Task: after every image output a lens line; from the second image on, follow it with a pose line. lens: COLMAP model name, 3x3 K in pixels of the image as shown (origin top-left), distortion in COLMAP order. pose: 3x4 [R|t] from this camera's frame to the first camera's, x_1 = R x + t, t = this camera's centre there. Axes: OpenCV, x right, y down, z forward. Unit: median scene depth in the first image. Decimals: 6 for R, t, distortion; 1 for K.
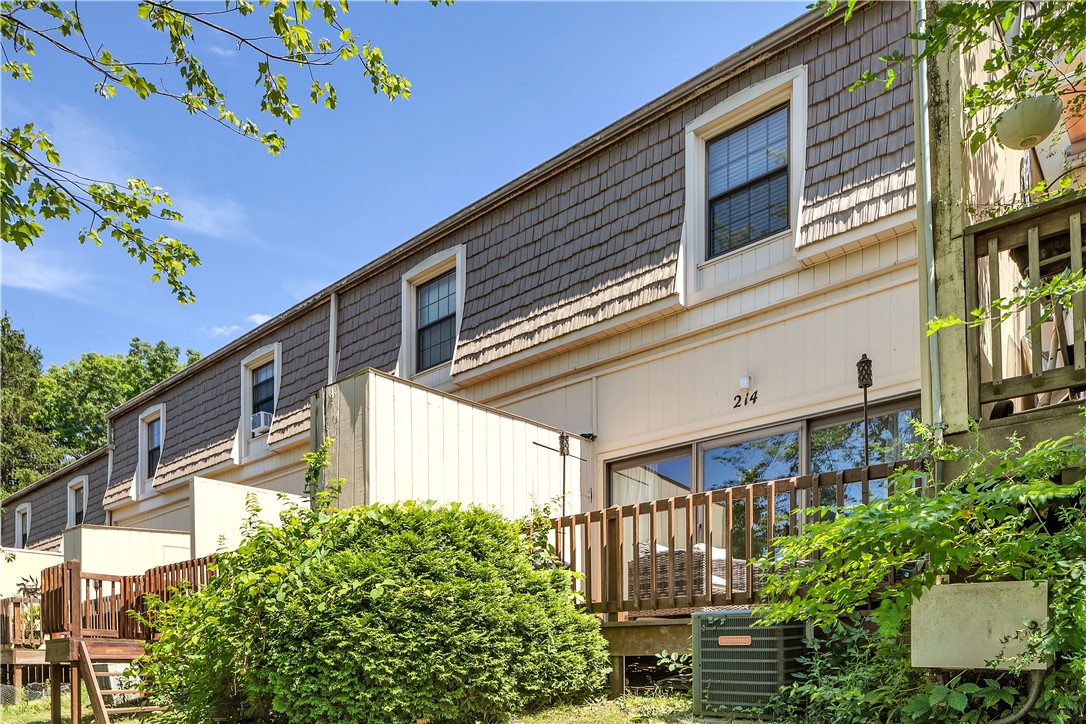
lens RADIAL K [[748.7, 0, 543.0], [0, 748.7, 362.0], [0, 0, 1]] dist [-0.002615, 0.002281]
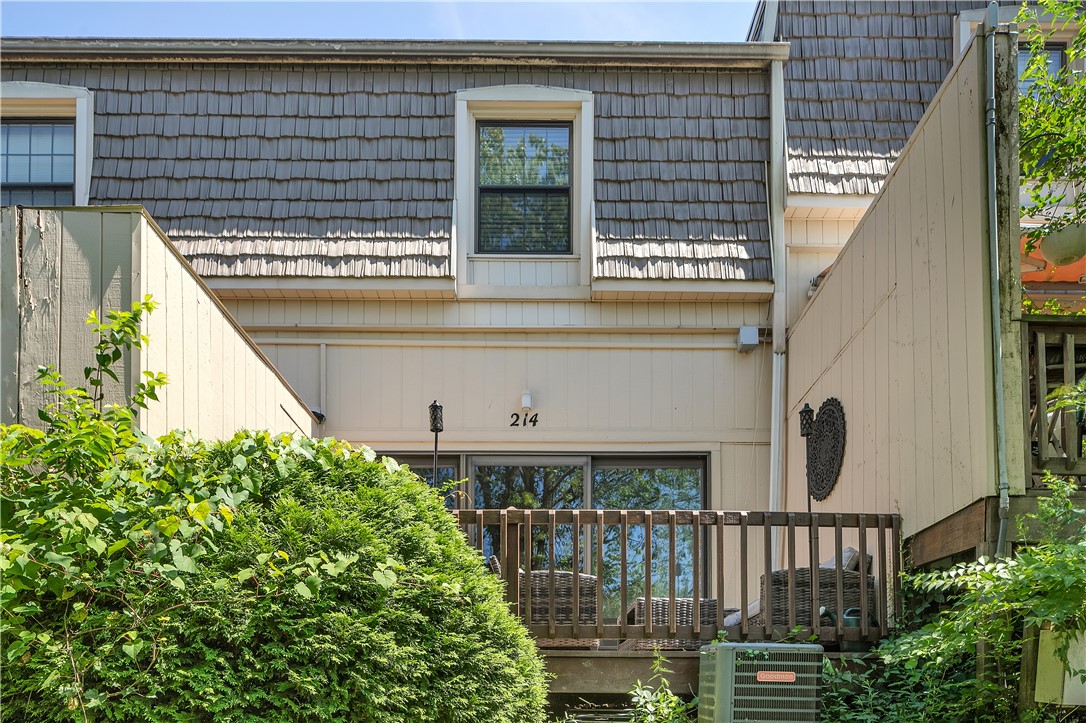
lens RADIAL K [[795.6, 0, 542.8], [0, 795.6, 464.0], [0, 0, 1]] dist [0.007120, 0.002875]
pose [[0.734916, 0.208923, 0.645174, -0.288496], [-0.259167, 0.965674, -0.017493, 0.102783], [-0.626683, -0.154352, 0.763835, 0.232603]]
